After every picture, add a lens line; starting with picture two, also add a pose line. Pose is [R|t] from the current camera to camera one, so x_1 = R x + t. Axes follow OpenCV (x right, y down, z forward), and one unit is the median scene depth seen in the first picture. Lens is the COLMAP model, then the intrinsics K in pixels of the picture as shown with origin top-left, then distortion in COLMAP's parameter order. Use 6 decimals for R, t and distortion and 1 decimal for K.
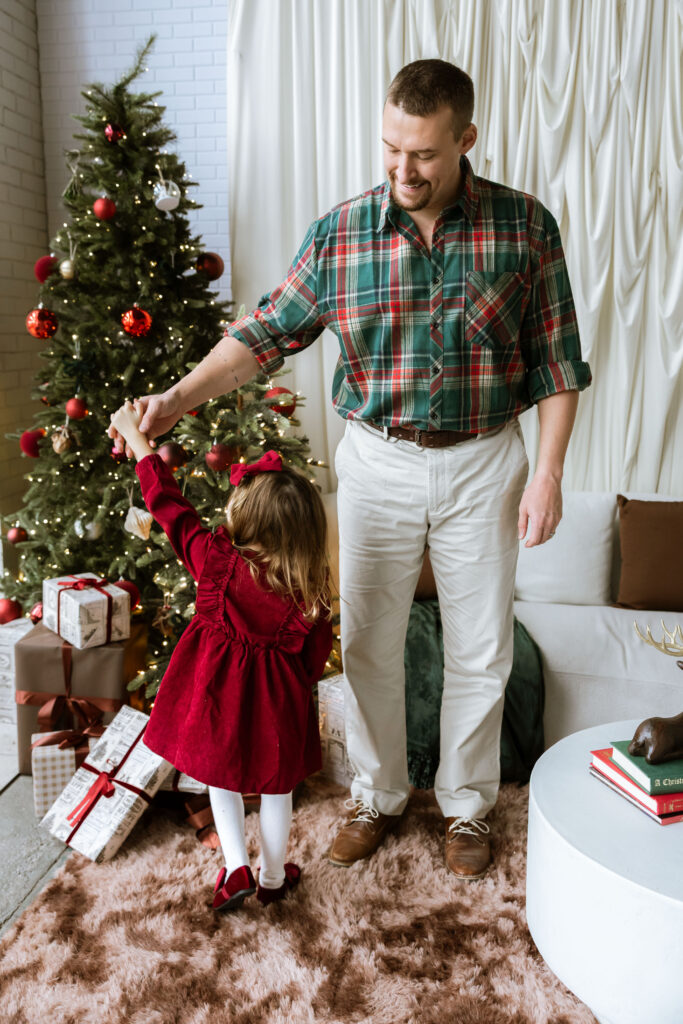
lens RADIAL K [[932.1, 0, 341.5], [0, 932.1, 512.0], [0, 0, 1]] dist [-0.008275, 0.004466]
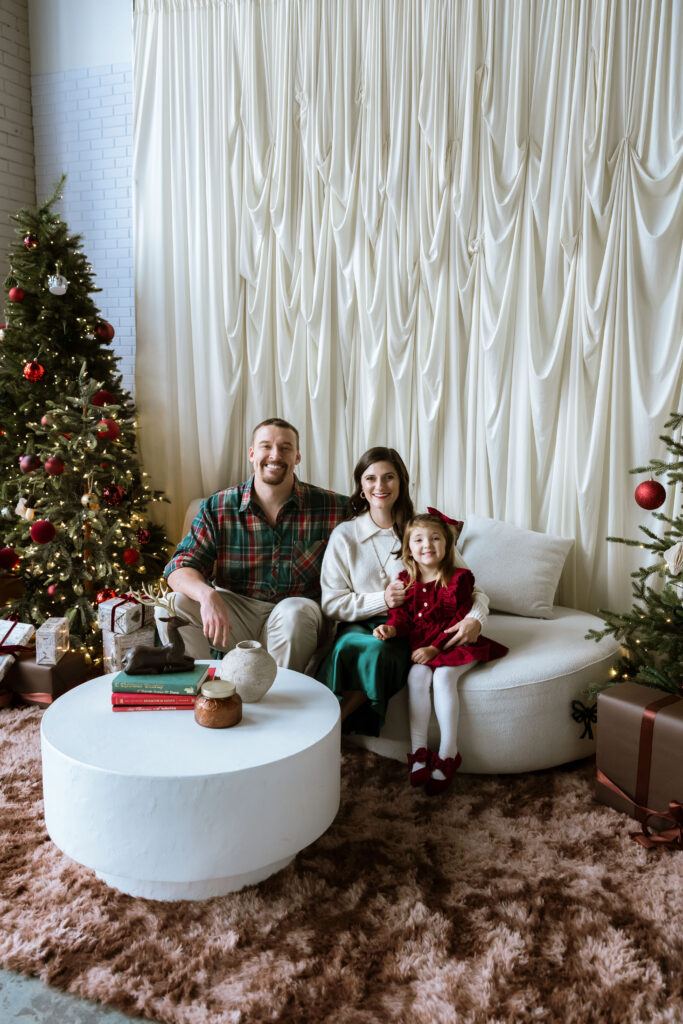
lens RADIAL K [[797.9, 0, 341.5], [0, 797.9, 512.0], [0, 0, 1]] dist [0.002503, -0.002971]
pose [[0.974231, 0.051740, -0.219540, 0.508038], [-0.054696, 0.998476, -0.007405, -0.001079], [0.218822, 0.019222, 0.975575, -0.105549]]
